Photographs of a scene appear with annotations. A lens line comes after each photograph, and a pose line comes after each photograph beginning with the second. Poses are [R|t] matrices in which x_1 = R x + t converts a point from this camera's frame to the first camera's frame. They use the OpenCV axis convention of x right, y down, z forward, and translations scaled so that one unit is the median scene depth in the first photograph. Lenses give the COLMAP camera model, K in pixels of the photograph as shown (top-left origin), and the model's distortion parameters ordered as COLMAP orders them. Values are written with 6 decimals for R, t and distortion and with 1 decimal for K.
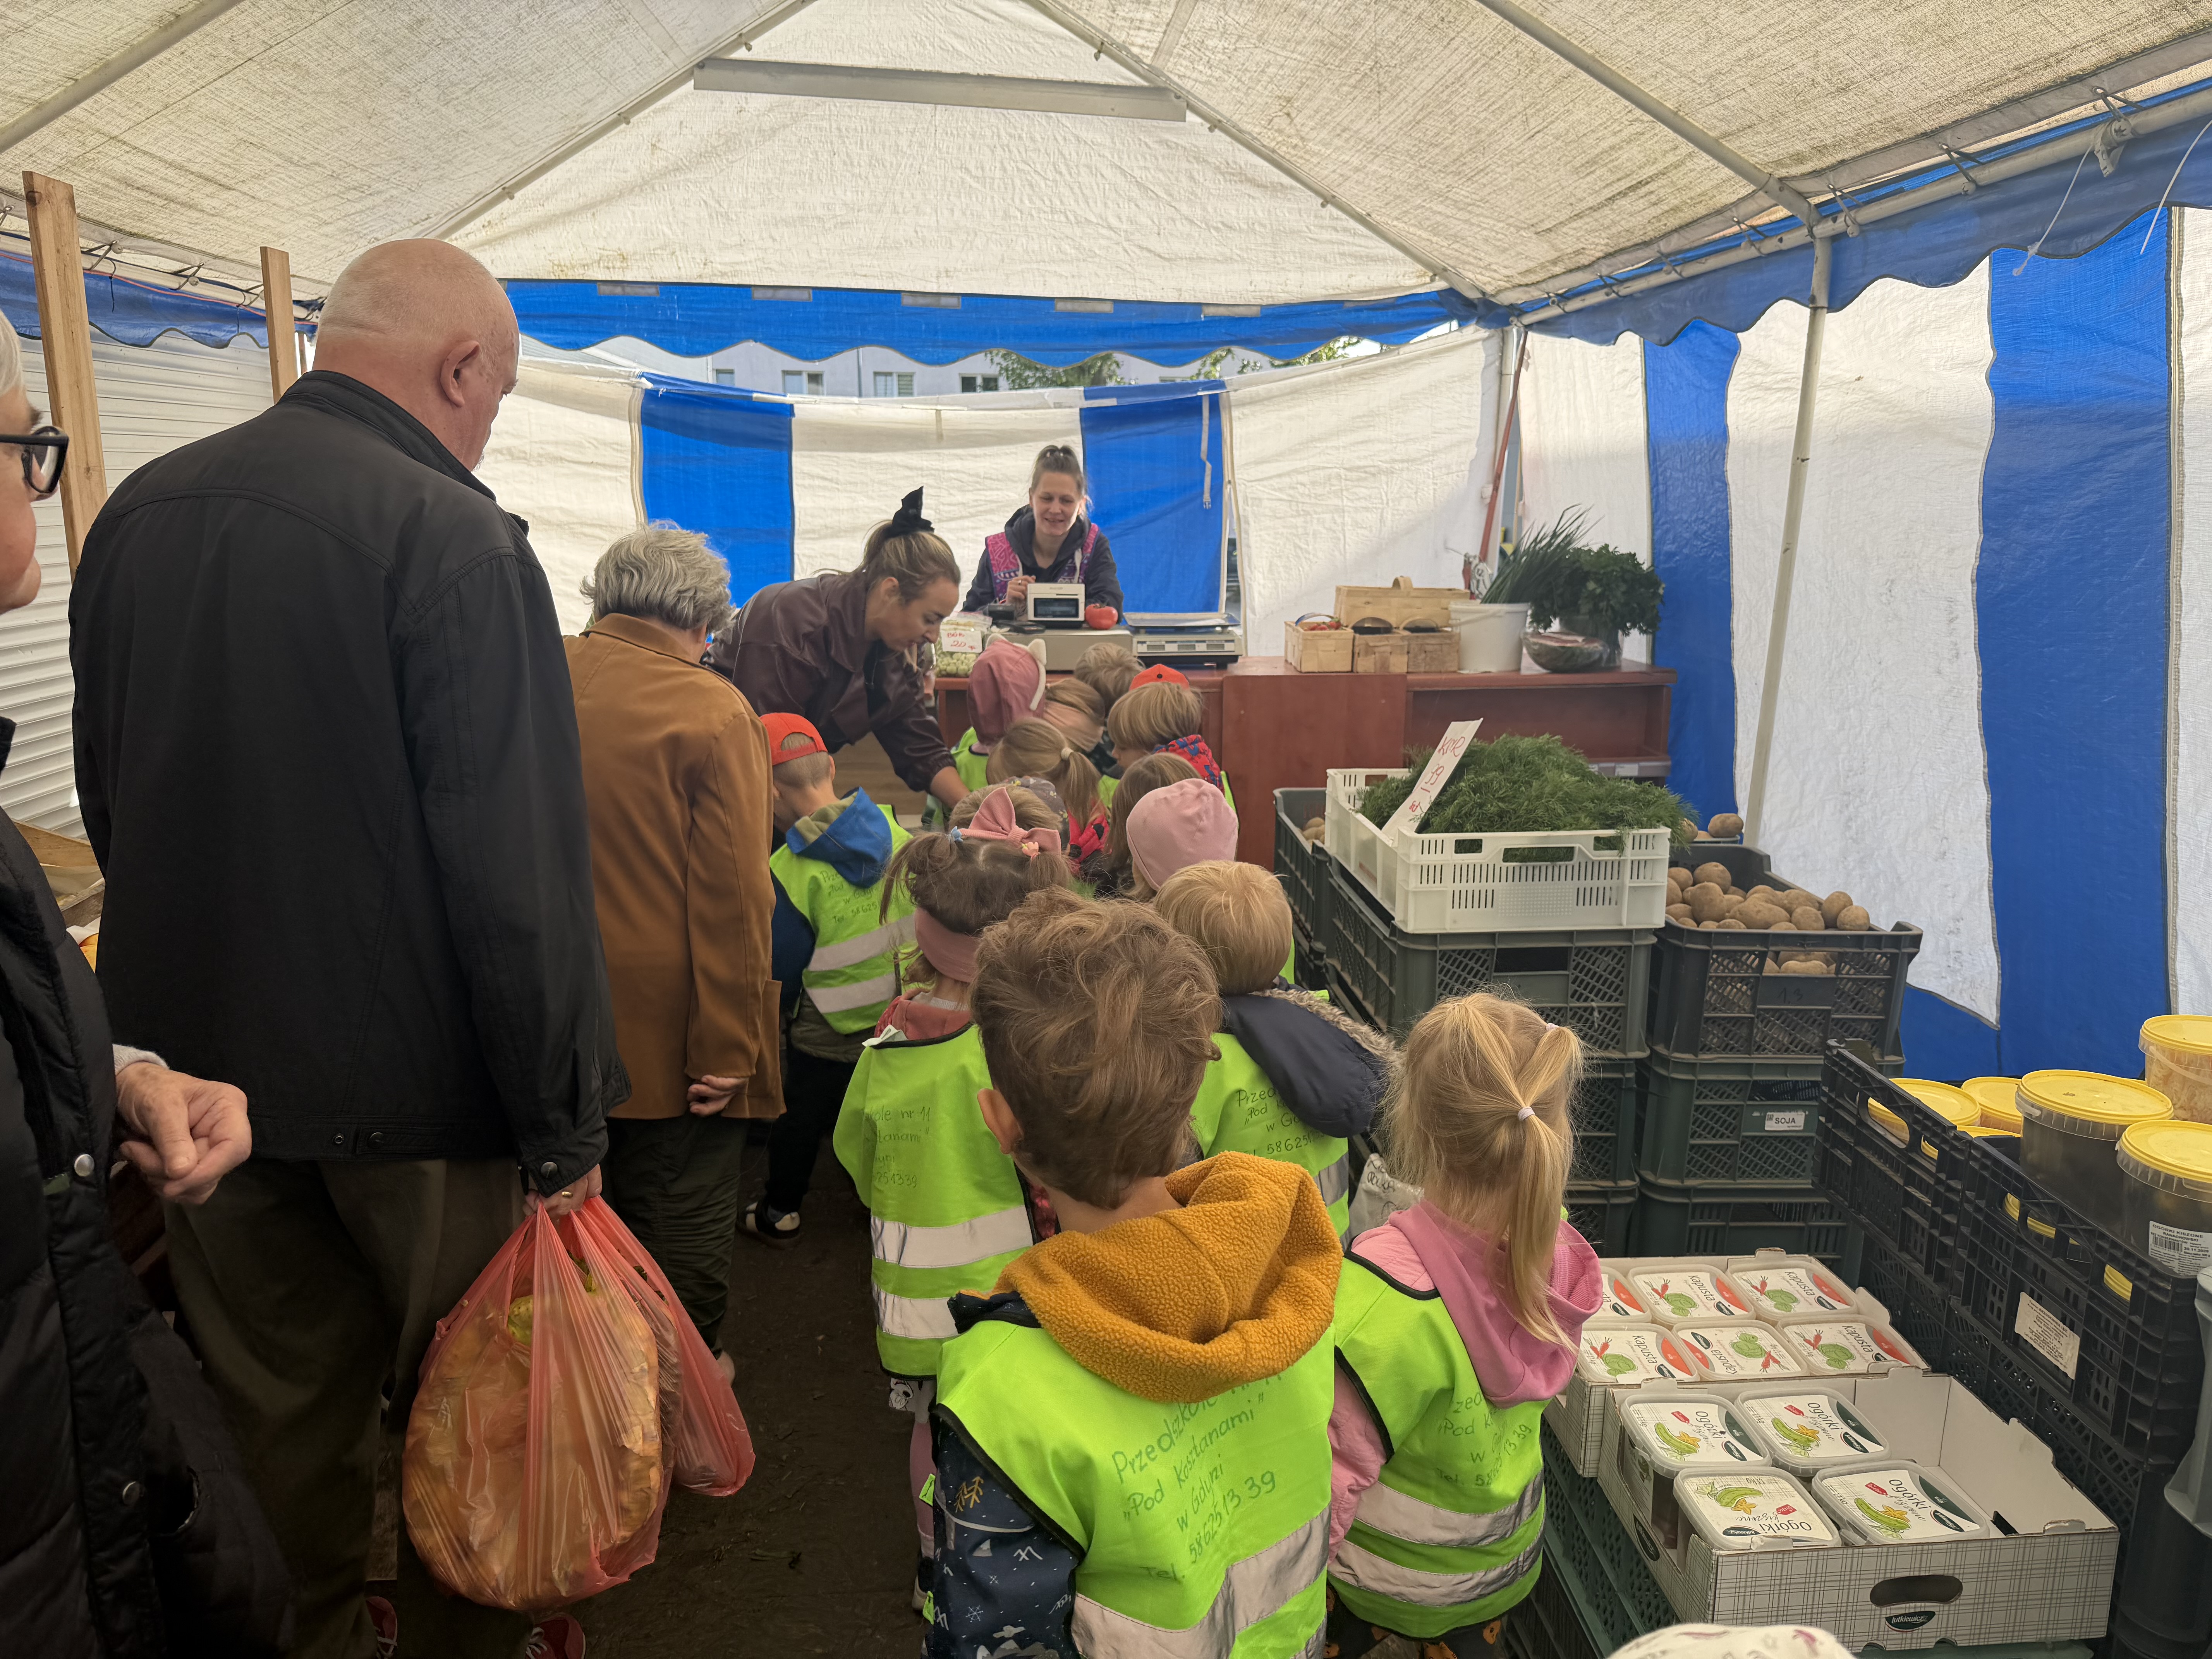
lens RADIAL K [[1540.9, 0, 1106.0], [0, 1540.9, 829.5], [0, 0, 1]] dist [-0.027971, 0.028448]
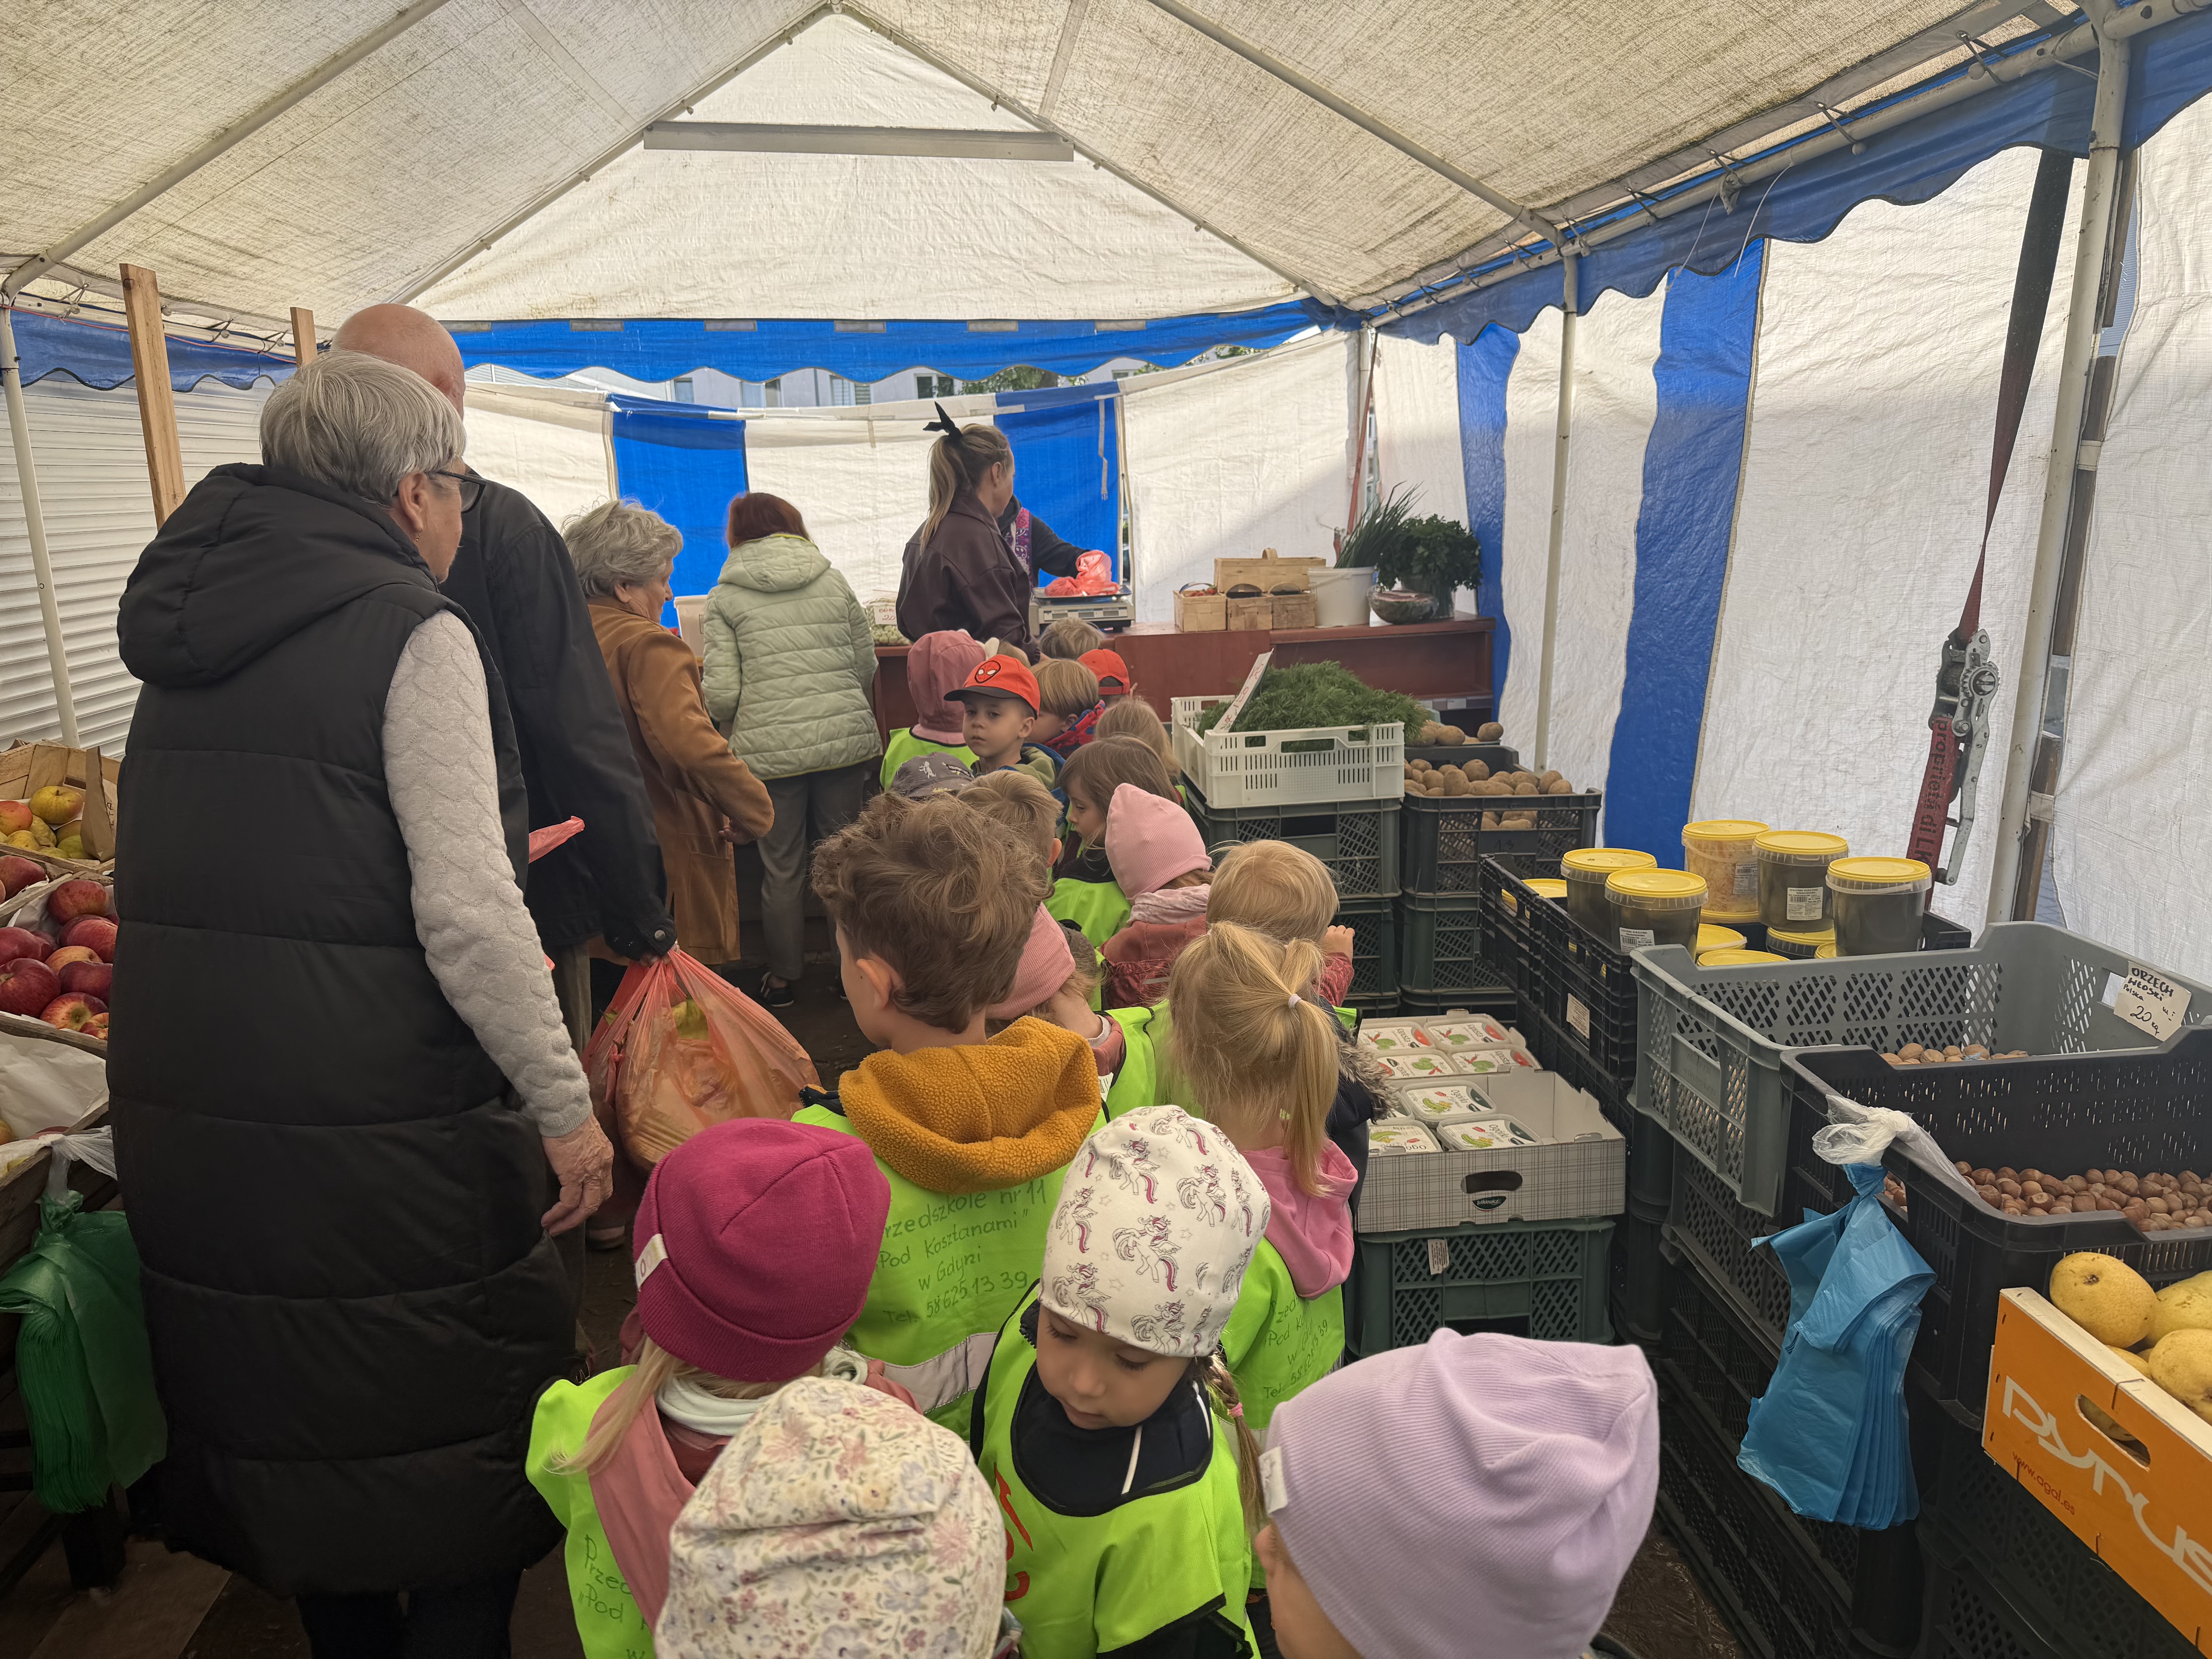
lens RADIAL K [[1559.3, 0, 1106.0], [0, 1559.3, 829.5], [0, 0, 1]] dist [0.023144, -0.006544]
pose [[0.999147, -0.040265, 0.009172, 0.059020], [0.040258, 0.999189, 0.000999, 0.052470], [-0.009204, -0.000629, 0.999957, -0.231963]]
